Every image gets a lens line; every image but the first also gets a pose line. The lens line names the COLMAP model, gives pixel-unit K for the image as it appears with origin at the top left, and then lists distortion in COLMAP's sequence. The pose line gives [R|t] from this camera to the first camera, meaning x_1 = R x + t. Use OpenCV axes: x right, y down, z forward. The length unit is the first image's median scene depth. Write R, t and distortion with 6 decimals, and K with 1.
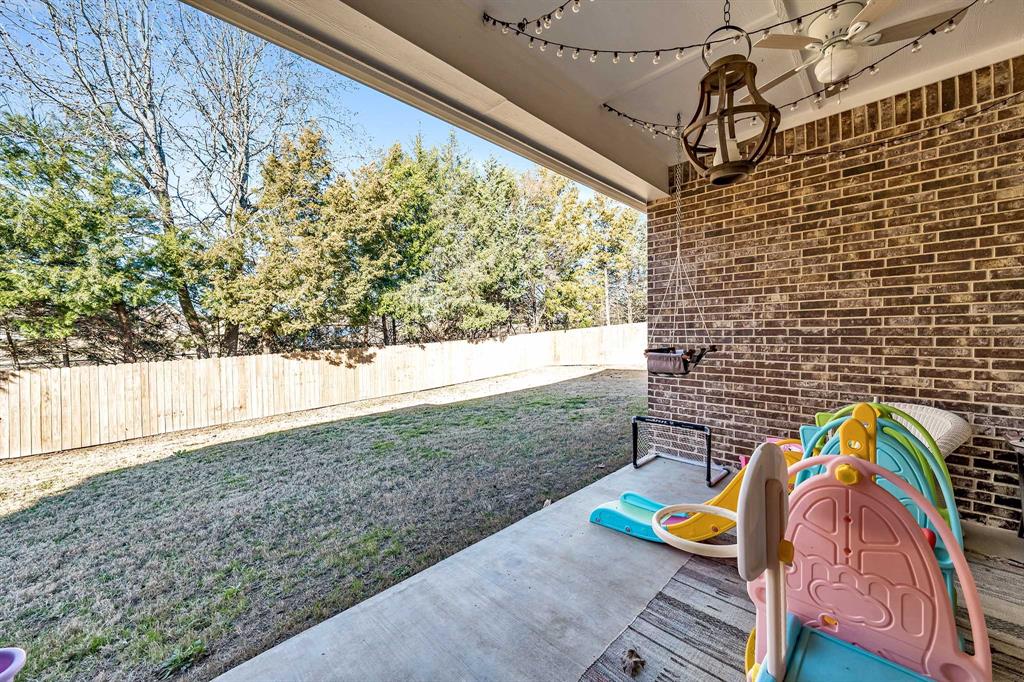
lens RADIAL K [[384.2, 0, 504.3], [0, 384.2, 333.9], [0, 0, 1]] dist [-0.003768, -0.000199]
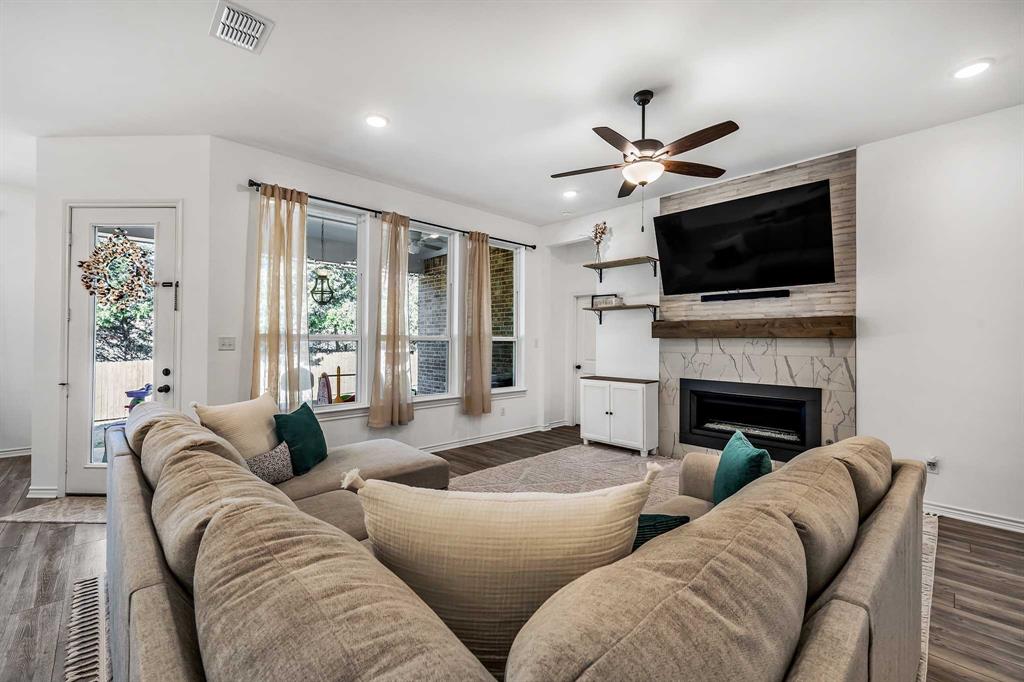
lens RADIAL K [[437.7, 0, 518.0], [0, 437.7, 339.1], [0, 0, 1]] dist [0.005248, 0.000841]
pose [[0.999658, 0.018156, -0.018798, 0.289084], [-0.018364, 0.999772, -0.010931, -0.005657], [0.018596, 0.011272, 0.999764, -0.362389]]
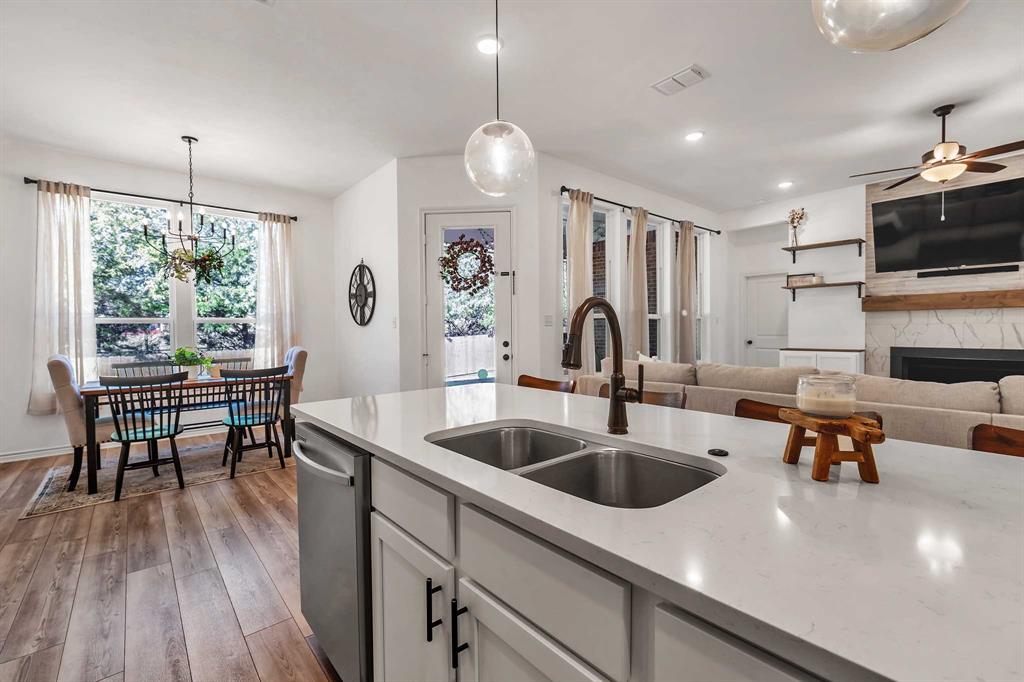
lens RADIAL K [[466.7, 0, 510.0], [0, 466.7, 339.5], [0, 0, 1]] dist [0.010820, 0.000187]
pose [[0.997801, 0.001799, -0.066250, 0.073756], [-0.000662, 0.999852, 0.017180, 0.007434], [0.066271, -0.017099, 0.997655, -0.465127]]
